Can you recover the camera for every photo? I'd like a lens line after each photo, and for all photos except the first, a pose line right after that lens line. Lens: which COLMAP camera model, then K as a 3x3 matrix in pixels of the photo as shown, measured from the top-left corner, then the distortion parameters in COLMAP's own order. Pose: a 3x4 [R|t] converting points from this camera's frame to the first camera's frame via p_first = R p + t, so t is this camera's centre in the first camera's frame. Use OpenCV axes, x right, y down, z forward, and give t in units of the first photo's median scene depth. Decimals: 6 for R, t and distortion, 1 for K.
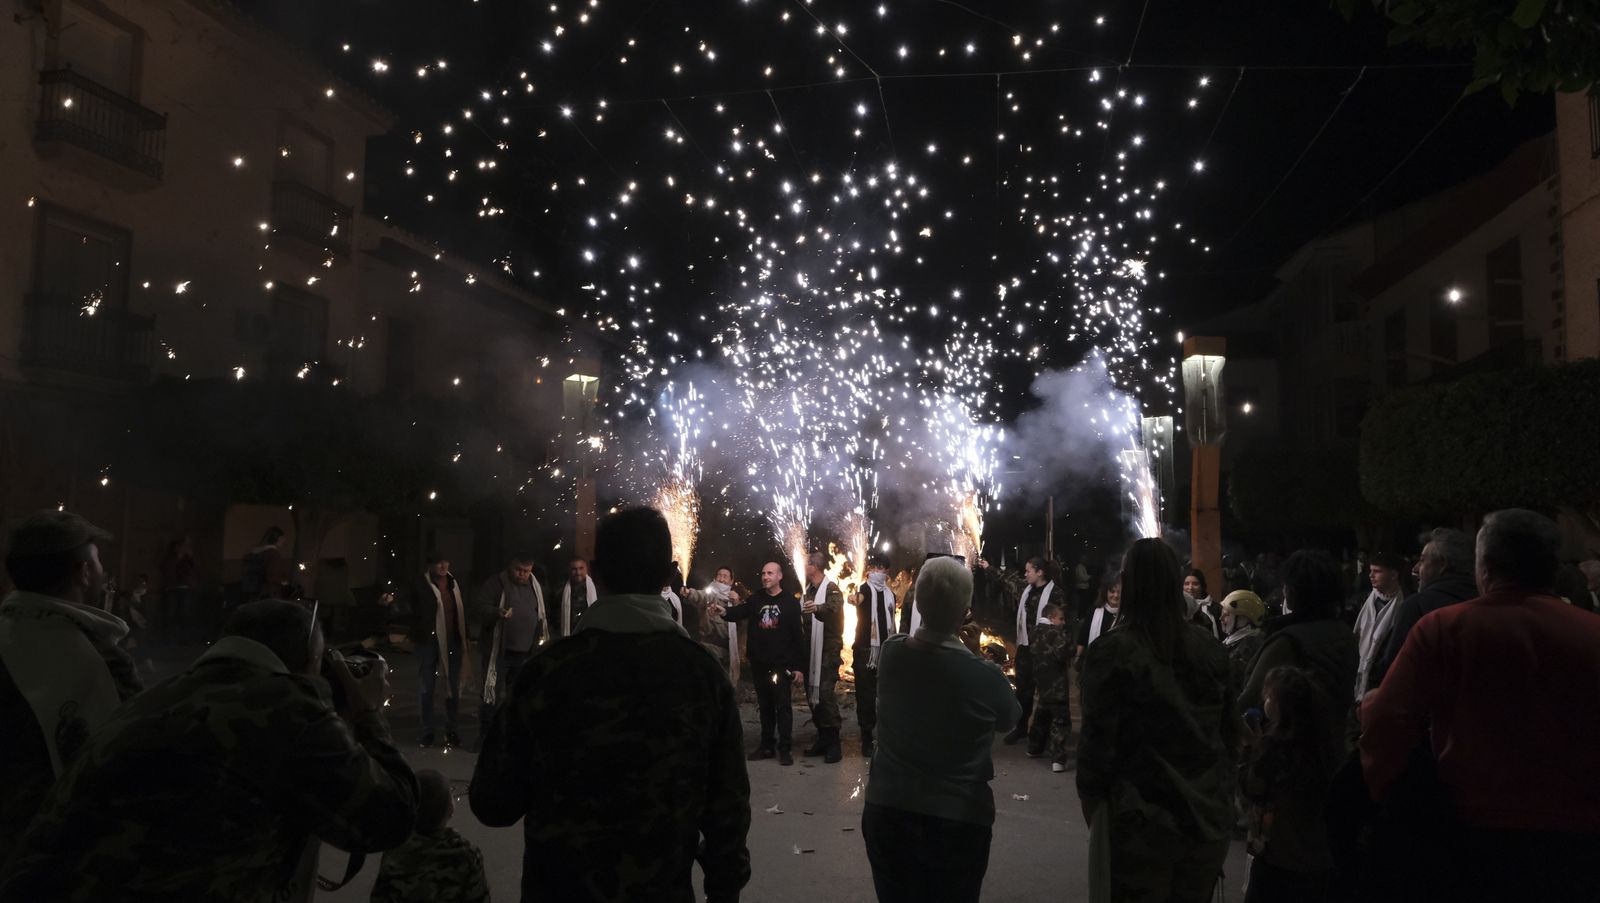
lens RADIAL K [[1103.7, 0, 801.9], [0, 1103.7, 450.3], [0, 0, 1]] dist [-0.043007, 0.019035]
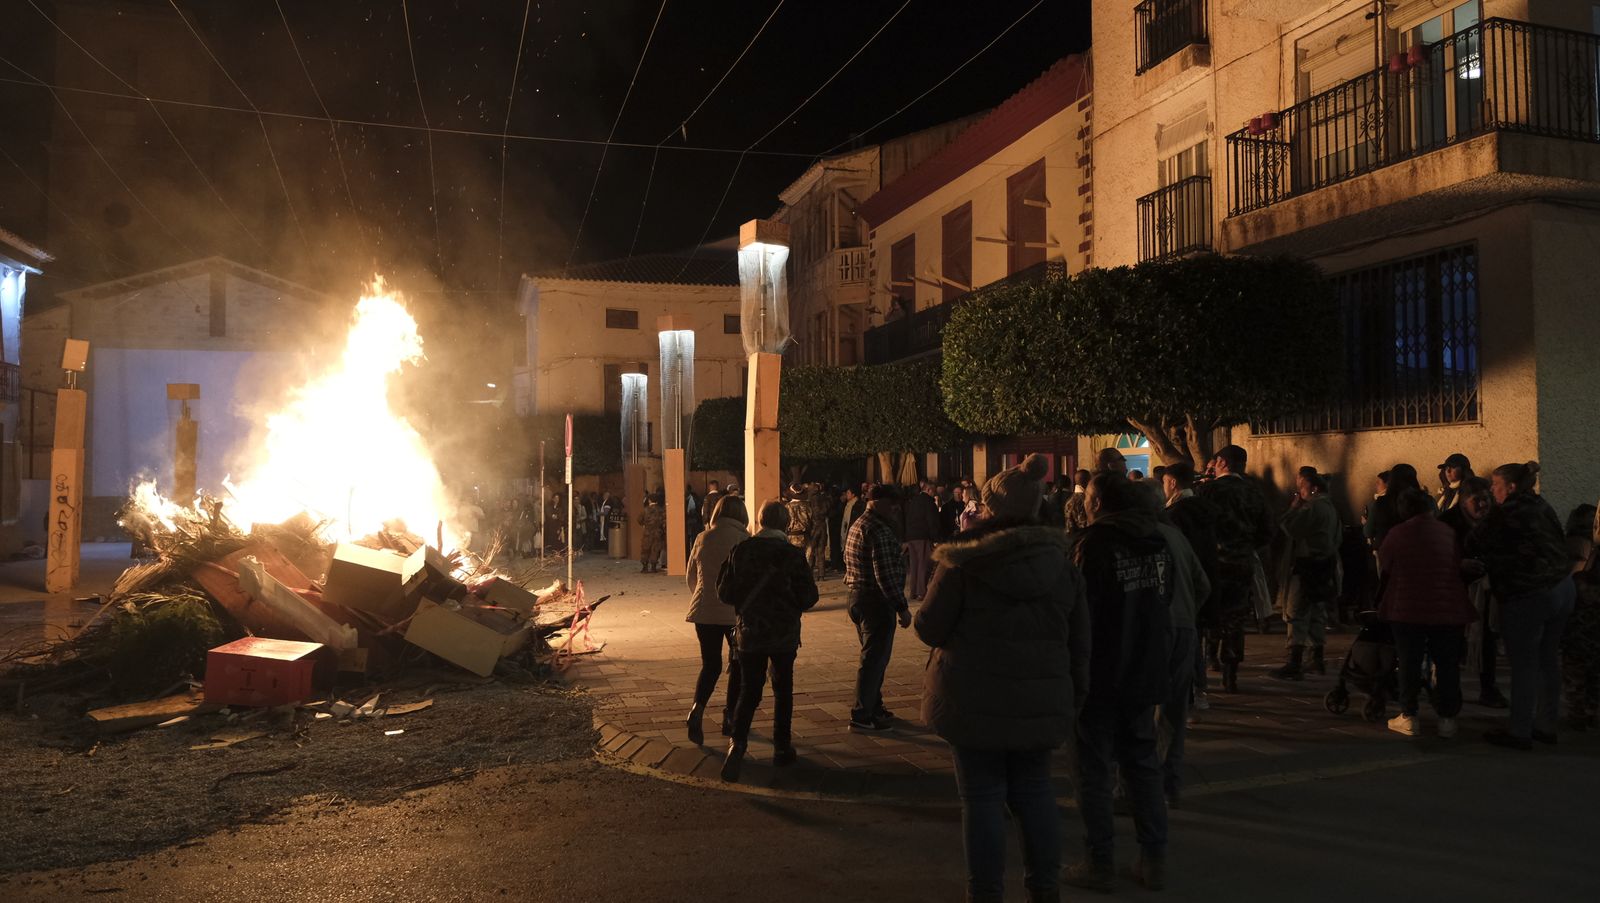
lens RADIAL K [[1103.7, 0, 802.1], [0, 1103.7, 452.9], [0, 0, 1]] dist [-0.043007, 0.019035]
pose [[0.885187, 0.000294, 0.465236, 0.002897], [-0.026562, 0.998401, 0.049907, 0.027271], [-0.464477, -0.056535, 0.883779, 0.225407]]
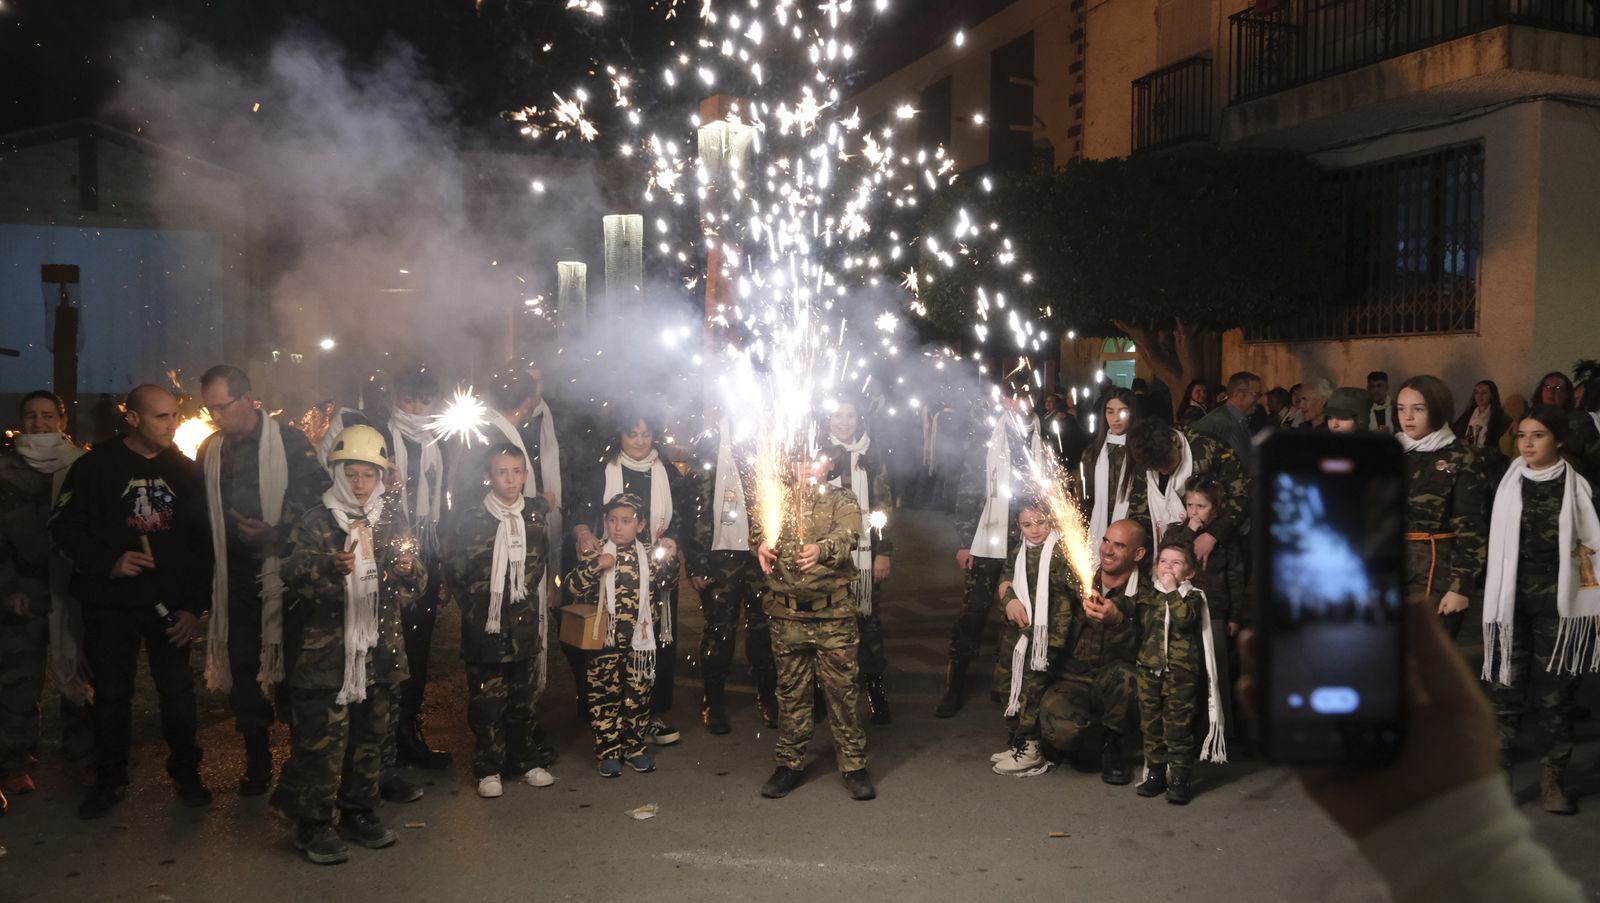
lens RADIAL K [[1227.6, 0, 811.2], [0, 1227.6, 454.6], [0, 0, 1]] dist [-0.038762, 0.002167]
pose [[0.861992, -0.028701, 0.506108, -0.016902], [-0.043363, 0.990562, 0.130028, 0.026997], [-0.505063, -0.134030, 0.852612, 0.205871]]
